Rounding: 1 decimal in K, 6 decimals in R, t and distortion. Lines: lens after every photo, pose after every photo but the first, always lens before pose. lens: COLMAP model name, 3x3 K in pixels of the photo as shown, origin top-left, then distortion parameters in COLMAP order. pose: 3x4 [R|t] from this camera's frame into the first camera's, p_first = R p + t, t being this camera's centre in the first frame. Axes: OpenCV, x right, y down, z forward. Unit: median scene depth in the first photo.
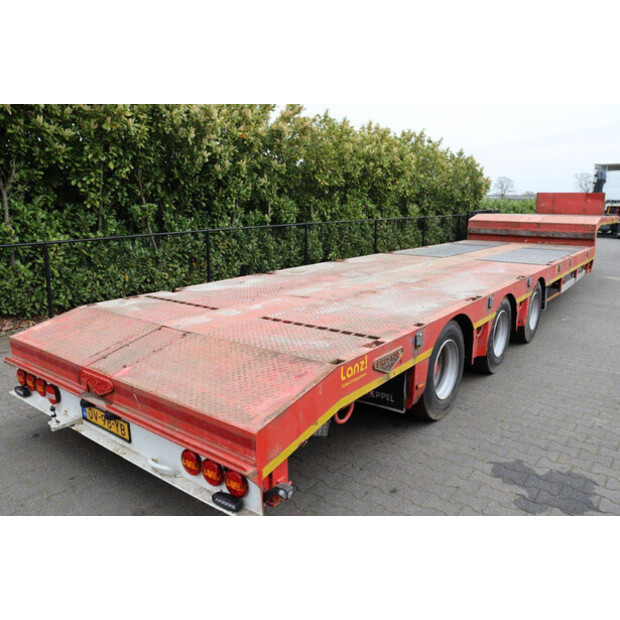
lens RADIAL K [[507.7, 0, 310.7], [0, 507.7, 307.3], [0, 0, 1]] dist [-0.164881, 0.139653]
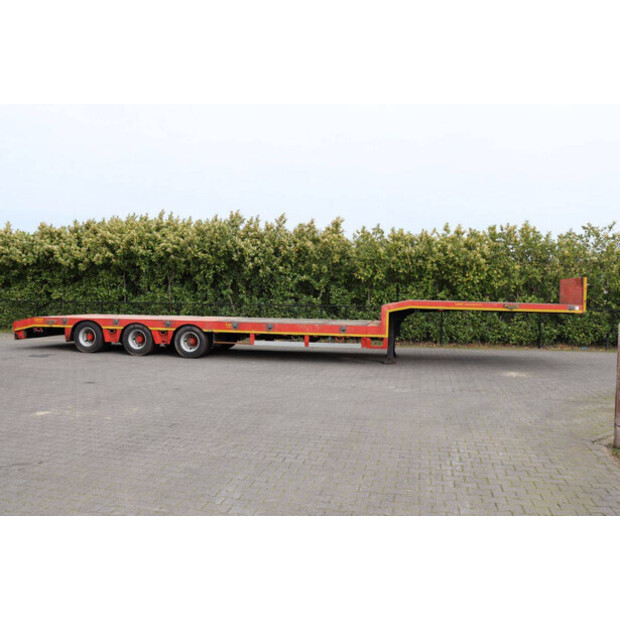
lens RADIAL K [[532.3, 0, 308.6], [0, 532.3, 307.9], [0, 0, 1]] dist [-0.115722, 0.009347]
pose [[0.436409, 0.031027, -0.899213, 1.607243], [-0.199822, 0.977789, -0.063240, -0.053787], [0.877279, 0.207282, 0.432915, 0.316109]]
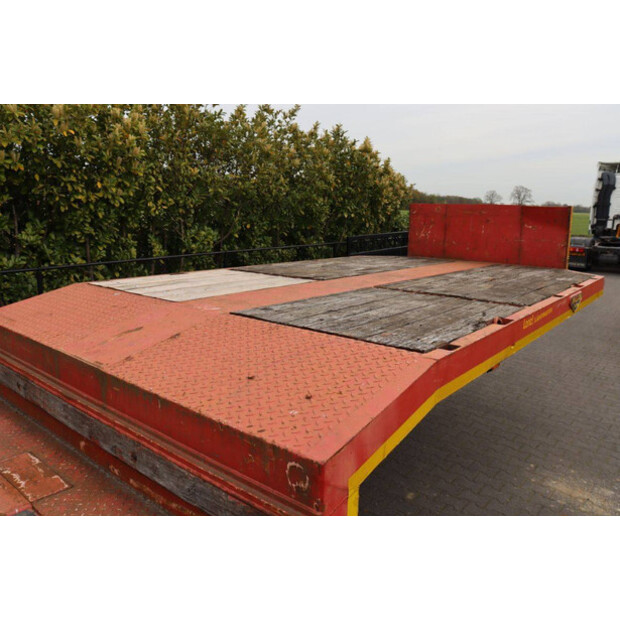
lens RADIAL K [[507.7, 0, 312.7], [0, 507.7, 305.0], [0, 0, 1]] dist [-0.164881, 0.139653]
pose [[0.999318, 0.018173, -0.032142, 0.578308], [-0.018774, 0.999653, -0.018495, -0.206351], [0.031794, 0.019085, 0.999312, 0.853585]]
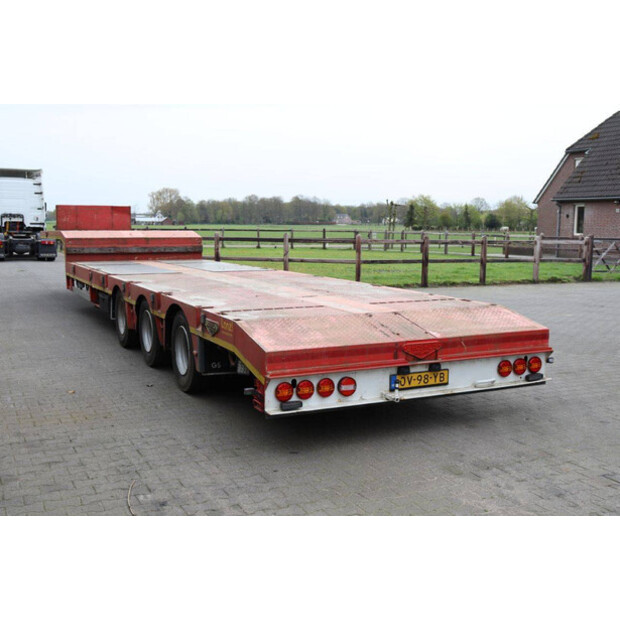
lens RADIAL K [[736.9, 0, 312.6], [0, 736.9, 310.9], [0, 0, 1]] dist [0.012686, 0.000000]
pose [[0.443667, -0.103283, 0.890220, -0.697164], [0.180981, 0.983197, 0.023873, -0.012457], [-0.877727, 0.150522, 0.454905, 0.110823]]
